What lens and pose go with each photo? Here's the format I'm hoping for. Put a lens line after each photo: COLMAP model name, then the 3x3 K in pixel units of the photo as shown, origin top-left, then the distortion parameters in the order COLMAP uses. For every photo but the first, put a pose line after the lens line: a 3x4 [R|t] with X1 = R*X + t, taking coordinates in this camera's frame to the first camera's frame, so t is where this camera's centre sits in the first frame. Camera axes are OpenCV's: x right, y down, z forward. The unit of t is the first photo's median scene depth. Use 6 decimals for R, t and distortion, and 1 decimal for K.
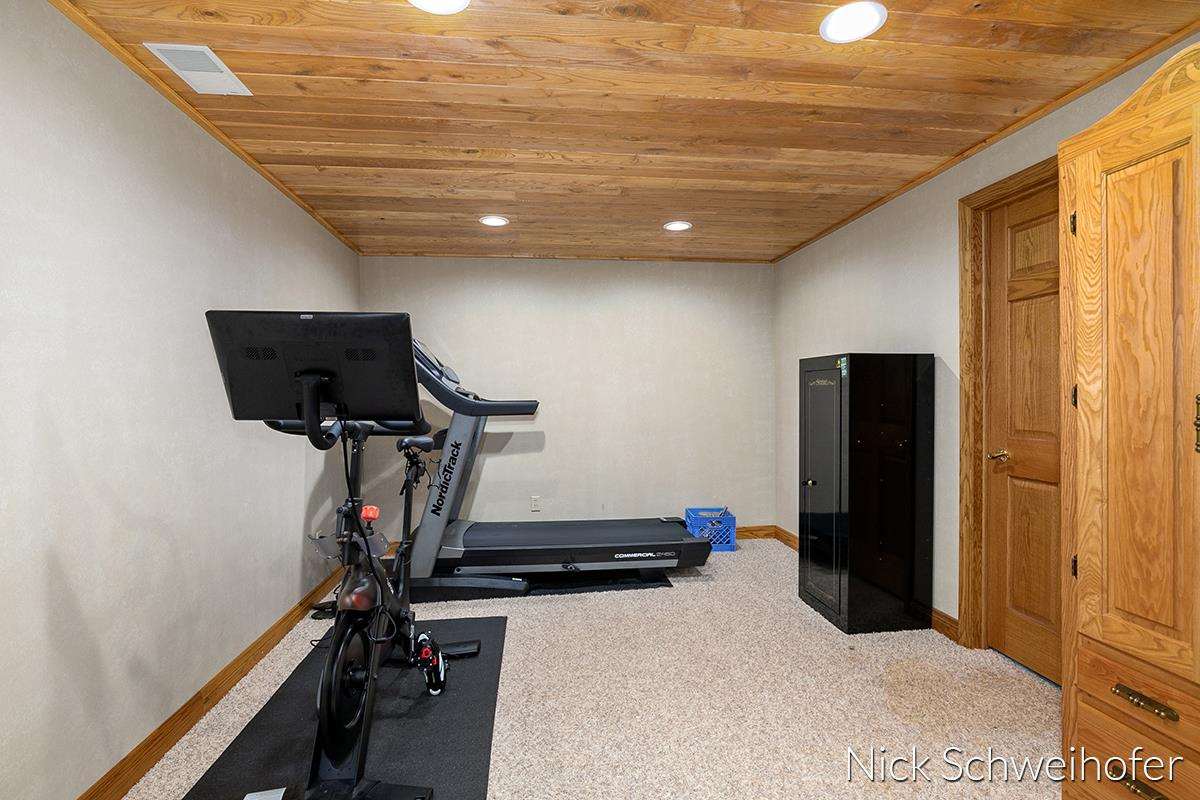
lens RADIAL K [[595.3, 0, 600.0], [0, 595.3, 400.0], [0, 0, 1]] dist [-0.001310, -0.000134]
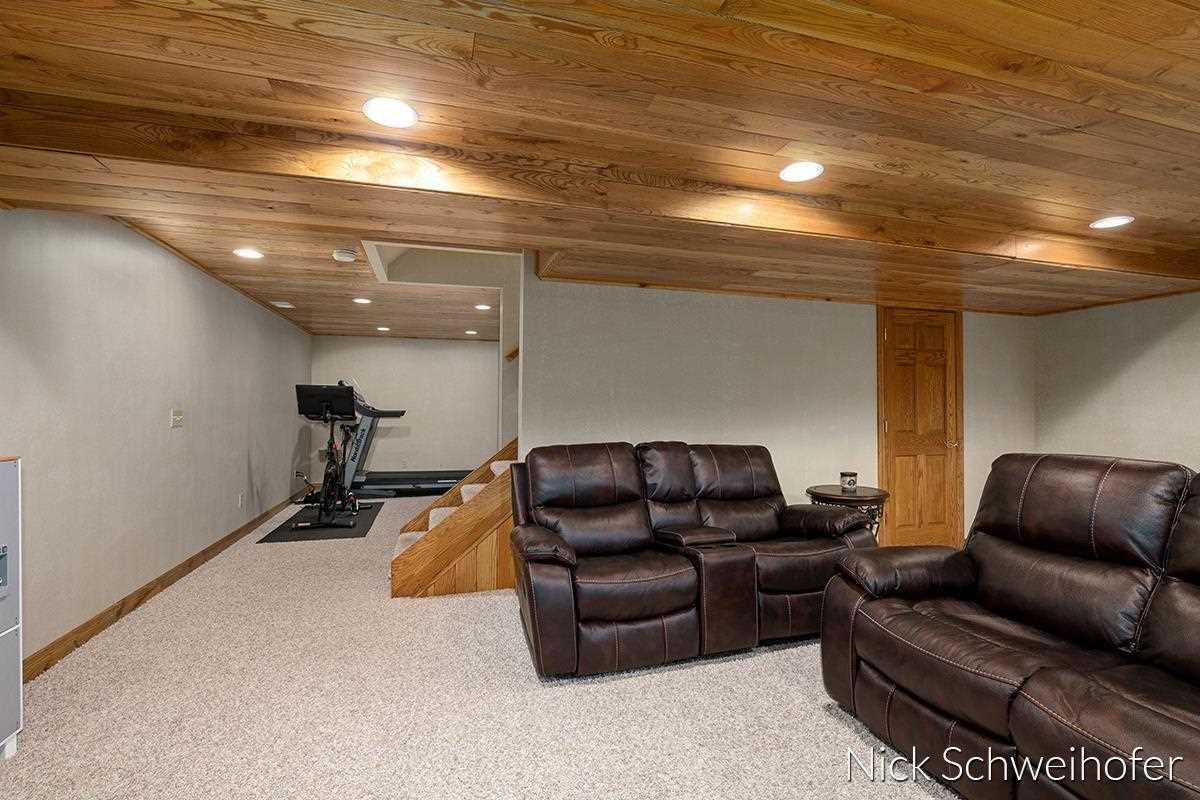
lens RADIAL K [[541.9, 0, 600.0], [0, 541.9, 400.0], [0, 0, 1]] dist [-0.016618, -0.000003]
pose [[0.982894, 0.017637, 0.183328, 0.252081], [-0.013496, 0.999625, -0.023811, 0.000098], [-0.183679, 0.020930, 0.982763, -1.129849]]
